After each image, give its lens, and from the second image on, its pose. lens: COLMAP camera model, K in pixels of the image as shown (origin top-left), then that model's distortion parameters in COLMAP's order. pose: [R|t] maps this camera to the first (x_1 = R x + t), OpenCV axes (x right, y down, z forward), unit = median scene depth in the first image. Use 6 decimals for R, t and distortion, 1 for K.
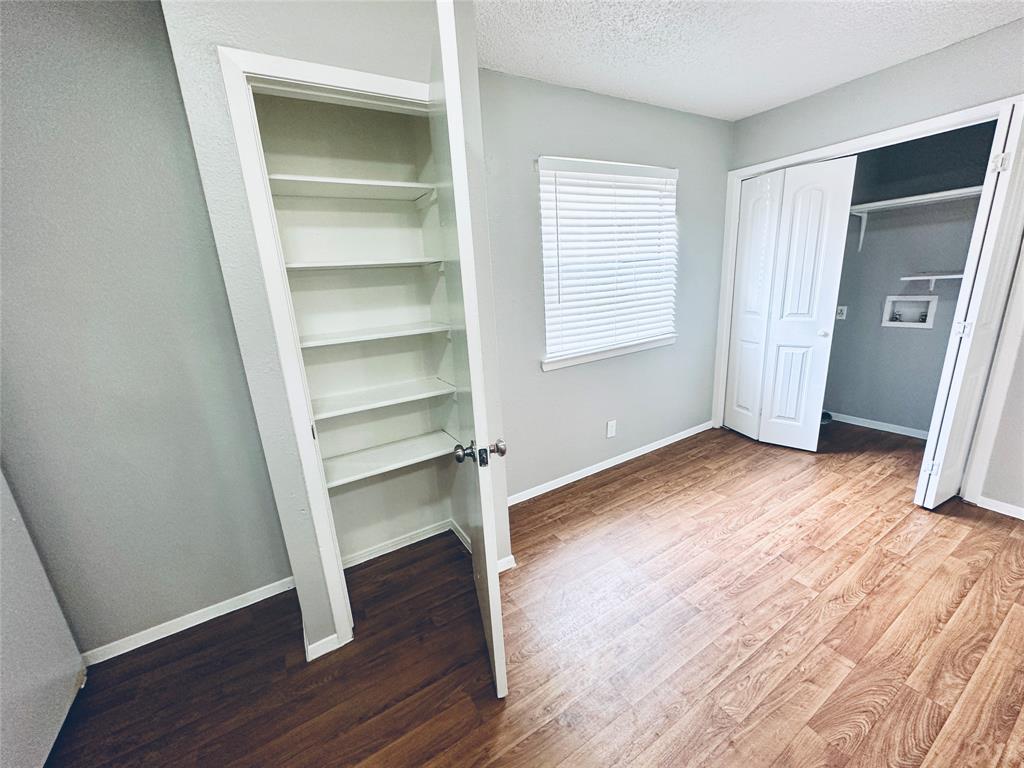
lens RADIAL K [[408.4, 0, 513.8], [0, 408.4, 382.0], [0, 0, 1]] dist [0.001017, 0.000777]
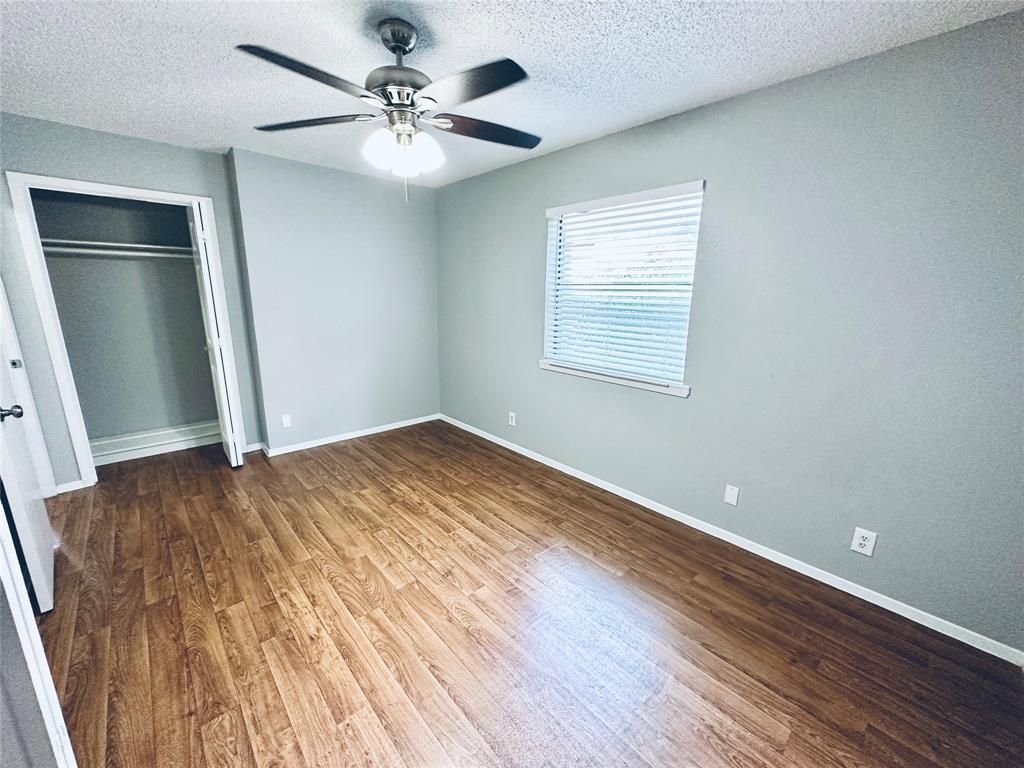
lens RADIAL K [[408.4, 0, 509.3], [0, 408.4, 391.8], [0, 0, 1]] dist [0.001017, 0.000777]
pose [[0.195725, 0.306626, -0.931489, 1.137522], [-0.272947, 0.929361, 0.248574, -0.212733], [0.941909, 0.205595, 0.265592, 0.490172]]
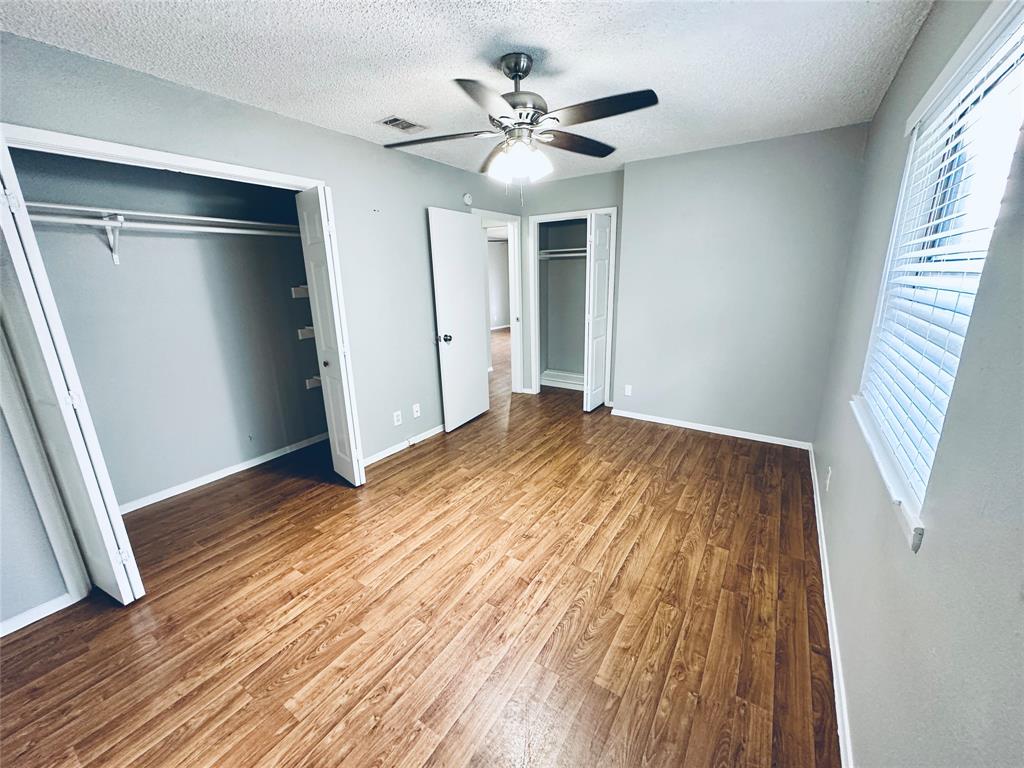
lens RADIAL K [[408.4, 0, 511.5], [0, 408.4, 383.1], [0, 0, 1]] dist [0.001017, 0.000777]
pose [[-0.897309, 0.187586, -0.399560, 0.883664], [-0.038641, 0.868346, 0.494451, -0.329947], [0.439709, 0.459114, -0.771926, 0.999702]]
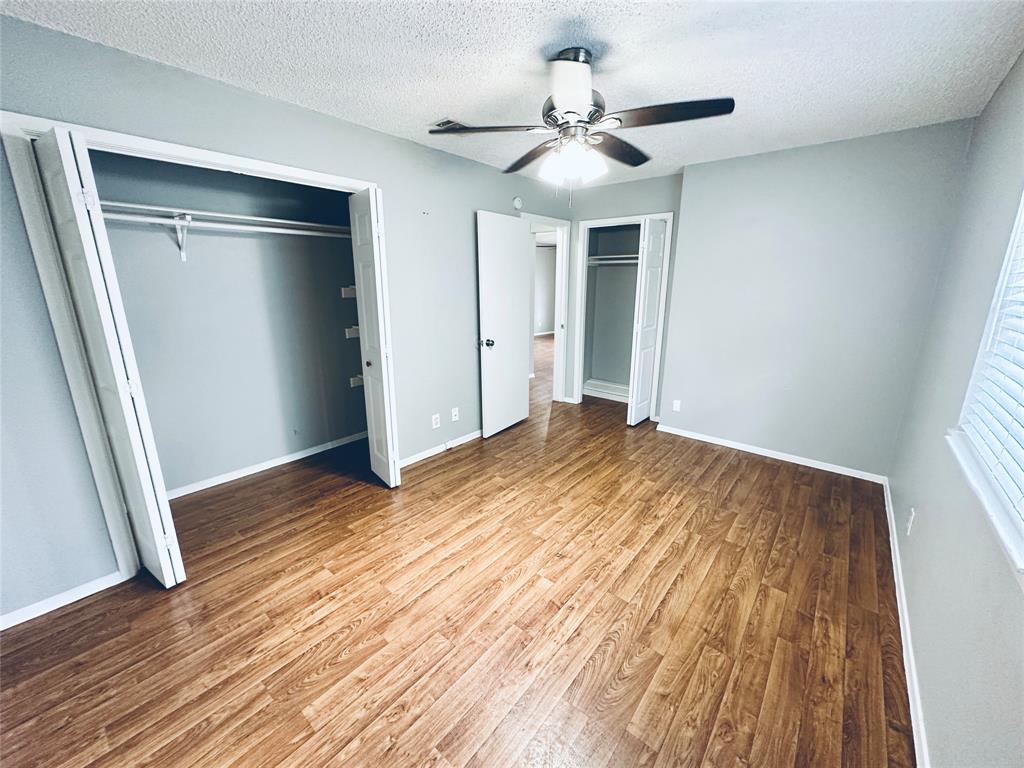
lens RADIAL K [[408.4, 0, 511.1], [0, 408.4, 381.8], [0, 0, 1]] dist [0.001017, 0.000777]
pose [[-0.941848, 0.134652, -0.307883, 0.871600], [-0.033298, 0.874303, 0.484236, -0.322282], [0.334387, 0.466329, -0.818977, 0.977001]]
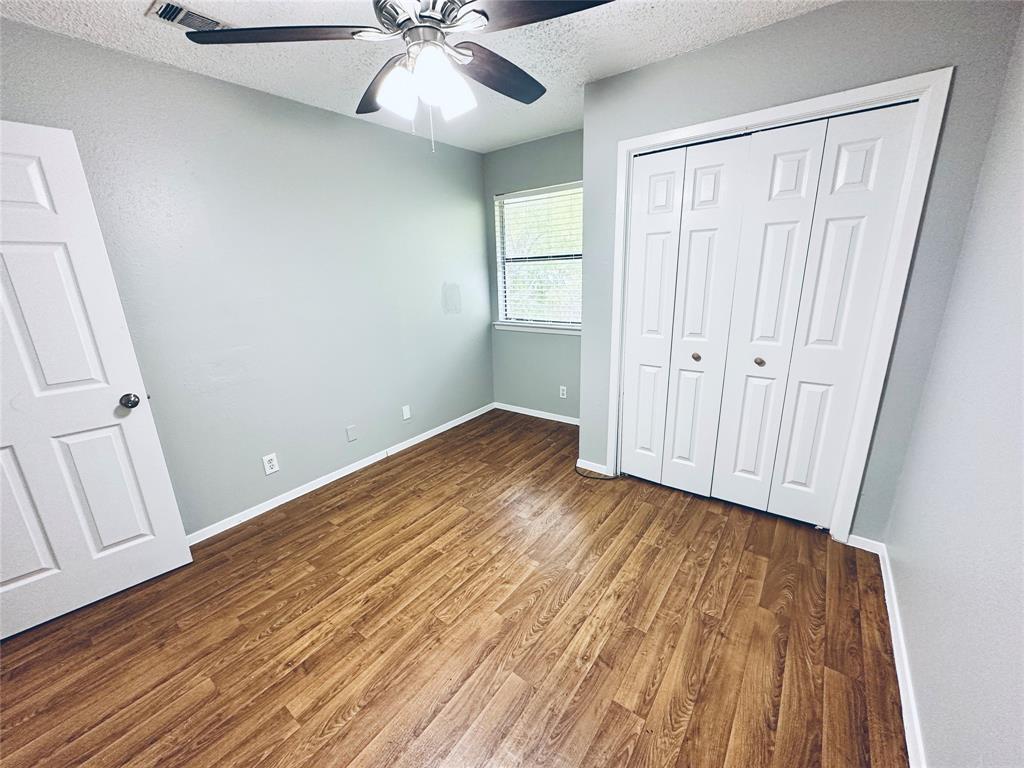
lens RADIAL K [[408.4, 0, 511.8], [0, 408.4, 377.0], [0, 0, 1]] dist [0.001017, 0.000777]
pose [[0.929228, -0.064846, 0.363771, 0.160061], [0.067773, 0.997690, 0.004729, 0.022338], [-0.363238, 0.020260, 0.931476, -0.161403]]
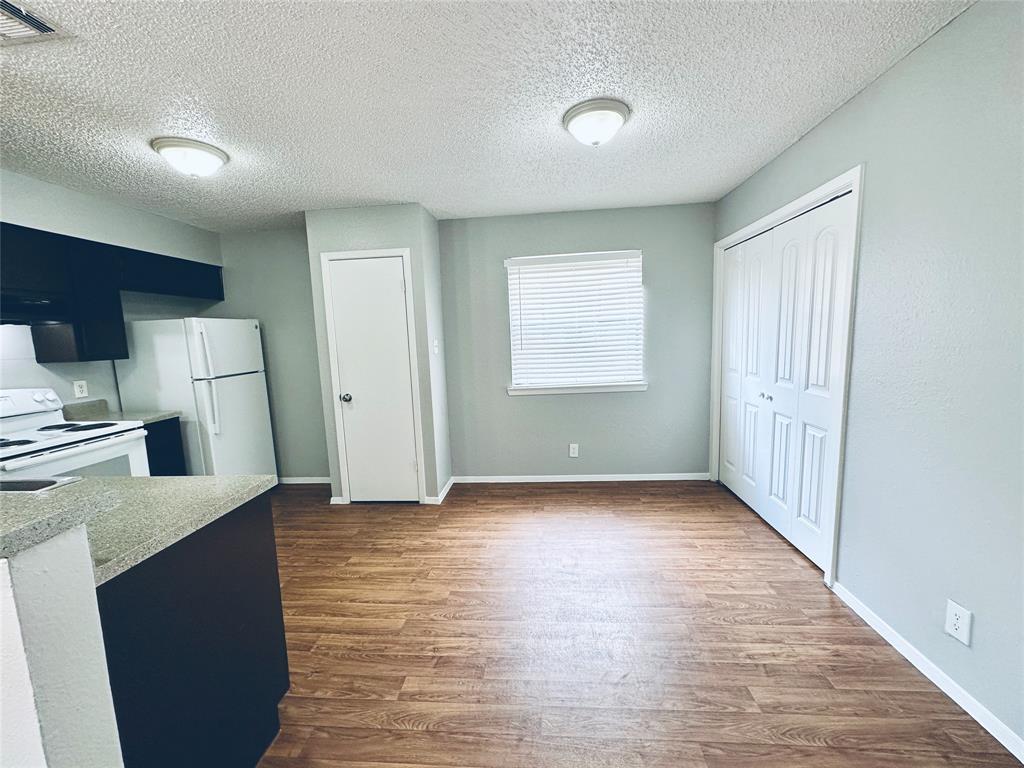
lens RADIAL K [[408.4, 0, 512.6], [0, 408.4, 381.6], [0, 0, 1]] dist [0.001017, 0.000777]
pose [[0.810830, 0.097094, -0.577173, 0.935289], [-0.155865, 0.986354, -0.053035, 0.000791], [0.564147, 0.132963, 0.814898, -0.199718]]
